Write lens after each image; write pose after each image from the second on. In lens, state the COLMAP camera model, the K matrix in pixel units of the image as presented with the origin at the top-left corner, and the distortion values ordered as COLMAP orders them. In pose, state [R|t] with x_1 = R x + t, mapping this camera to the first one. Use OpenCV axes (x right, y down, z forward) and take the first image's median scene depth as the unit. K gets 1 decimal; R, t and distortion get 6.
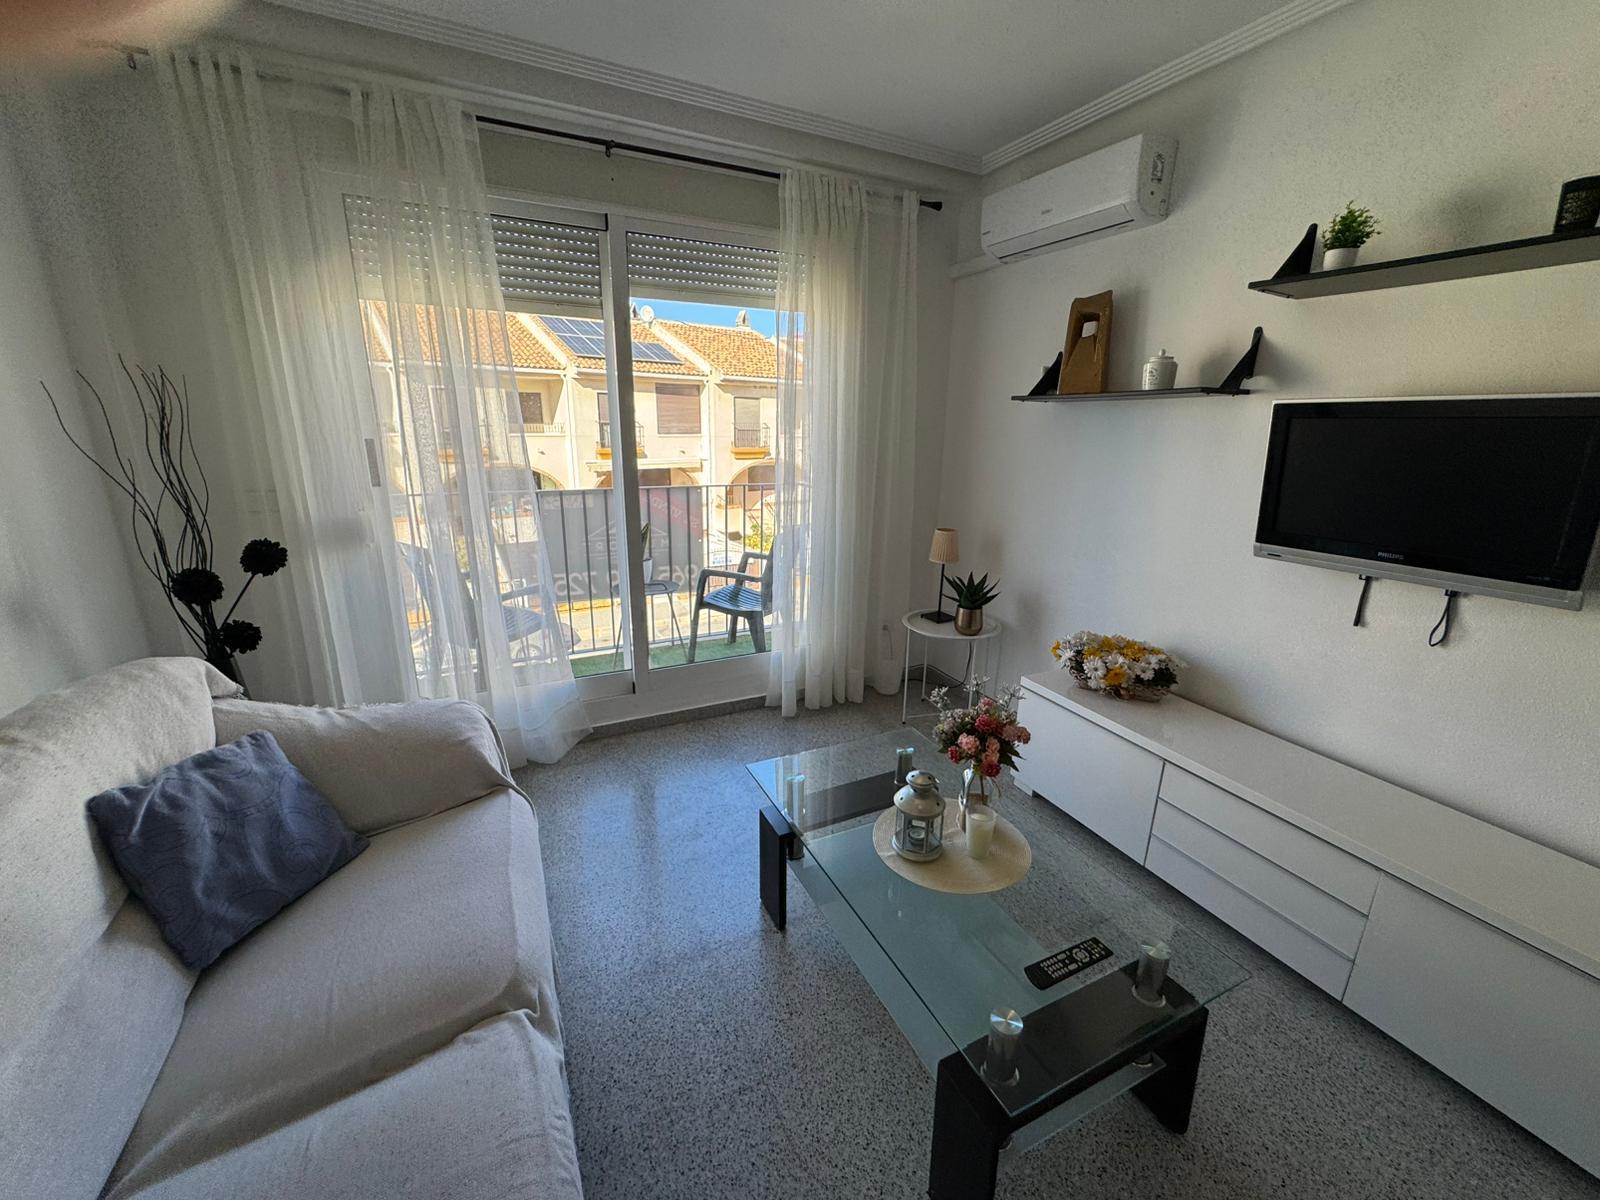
lens RADIAL K [[638.5, 0, 800.3], [0, 638.5, 599.3], [0, 0, 1]] dist [0.001915, 0.000107]
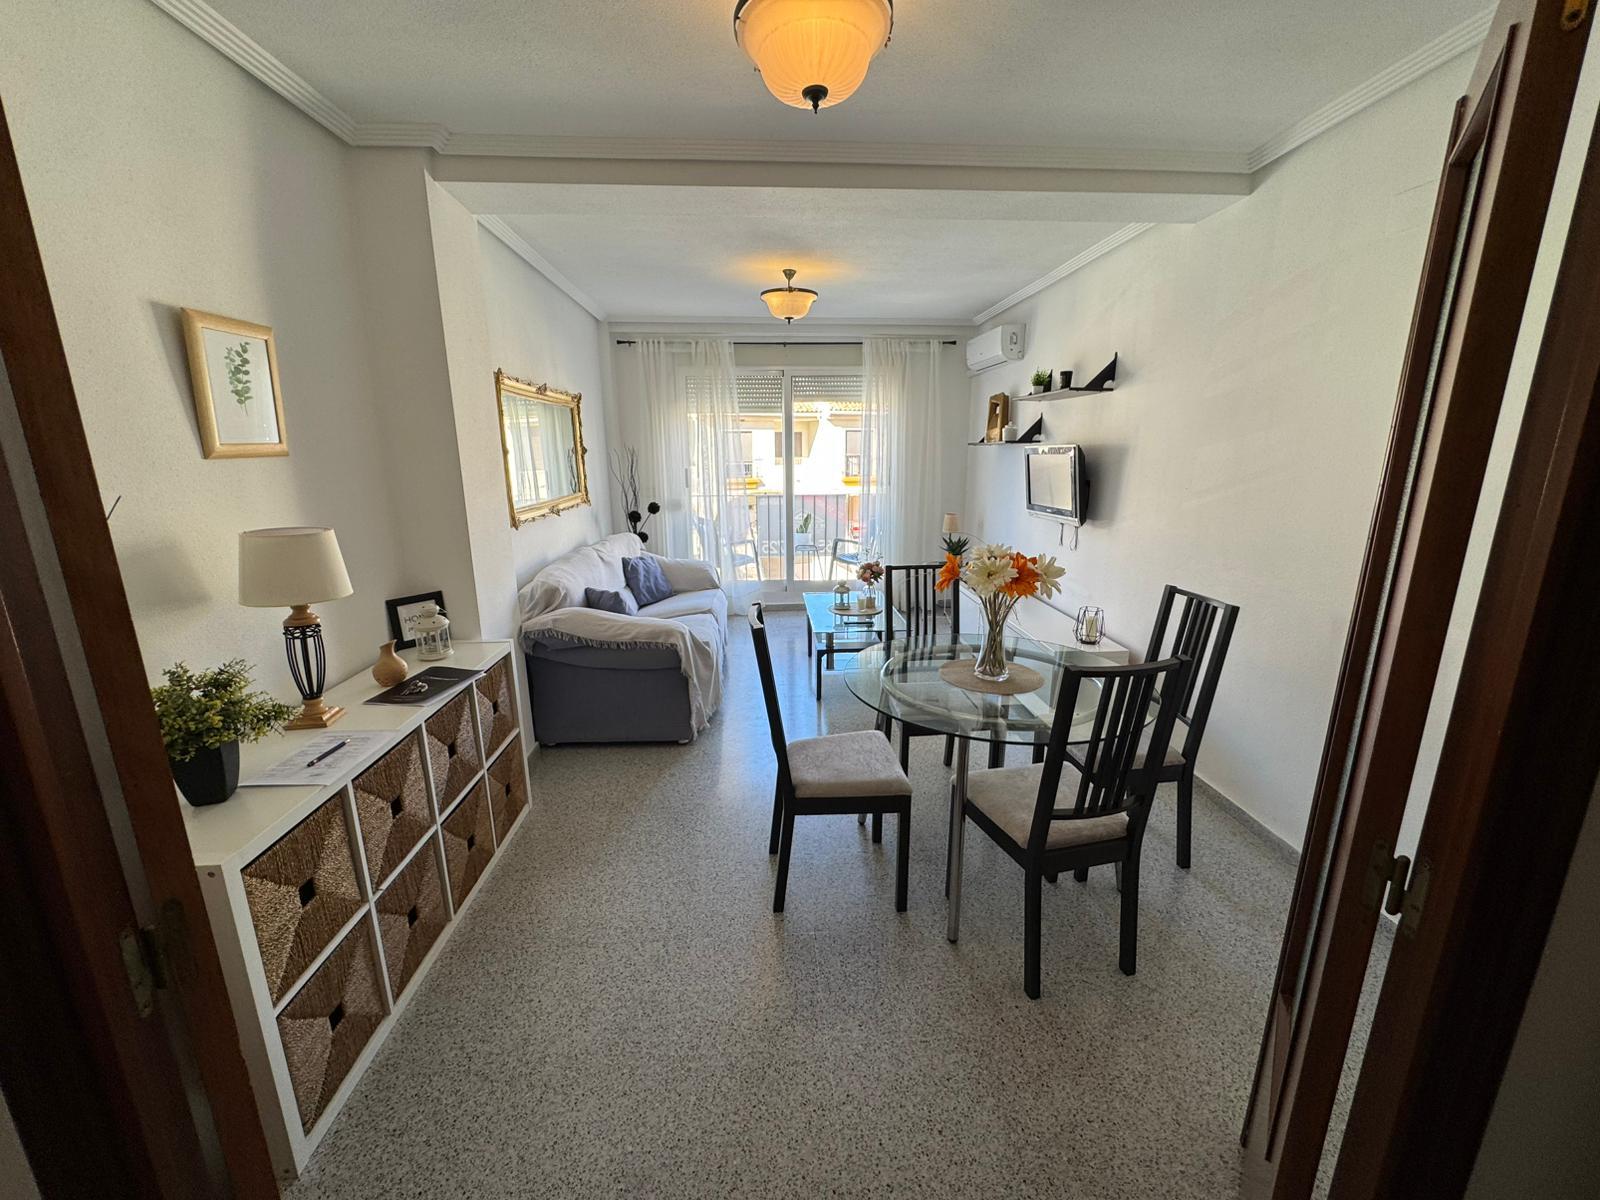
lens RADIAL K [[638.5, 0, 801.6], [0, 638.5, 599.6], [0, 0, 1]] dist [0.001915, 0.000107]
pose [[0.925562, 0.063883, -0.373168, 0.754256], [-0.080353, 0.996352, -0.028731, 0.315328], [0.369972, 0.056578, 0.927319, -1.193341]]
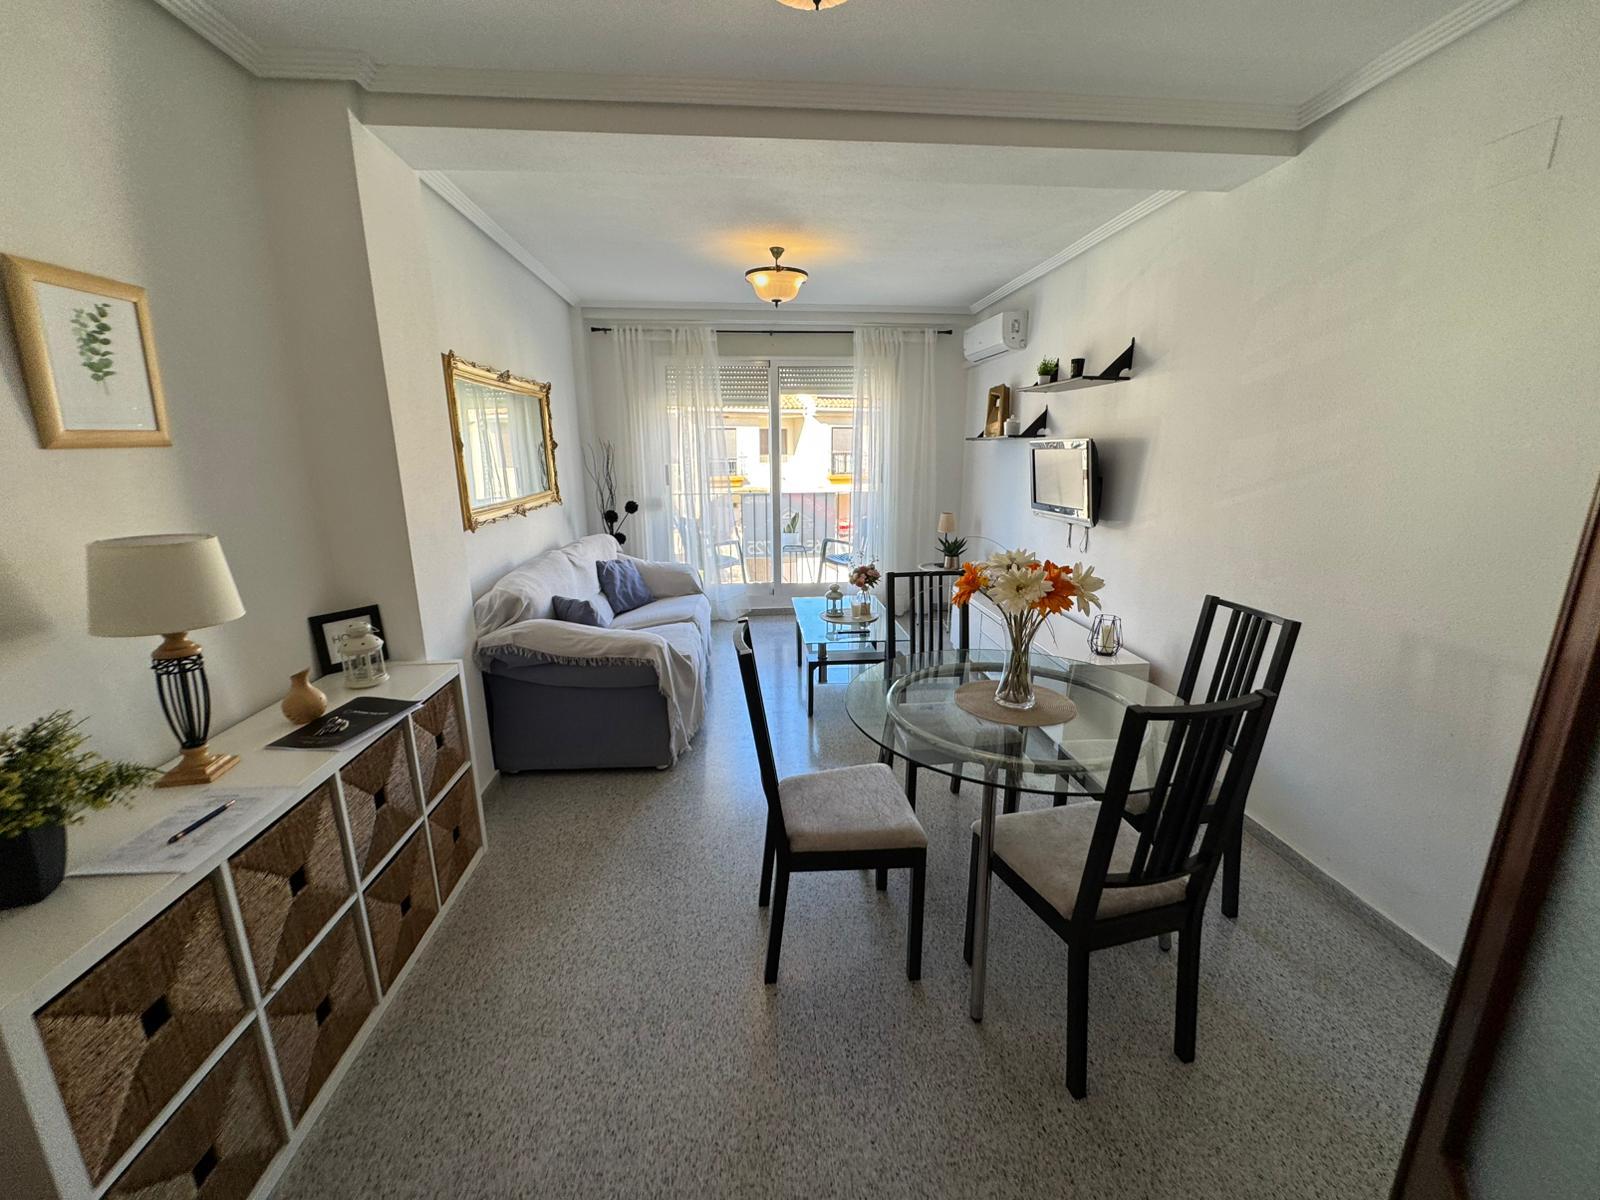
lens RADIAL K [[638.5, 0, 800.6], [0, 638.5, 598.9], [0, 0, 1]] dist [0.001915, 0.000107]
pose [[0.933844, 0.061258, -0.352396, 0.686323], [-0.075852, 0.996733, -0.027741, 0.286530], [0.349545, 0.052636, 0.935440, -1.064893]]
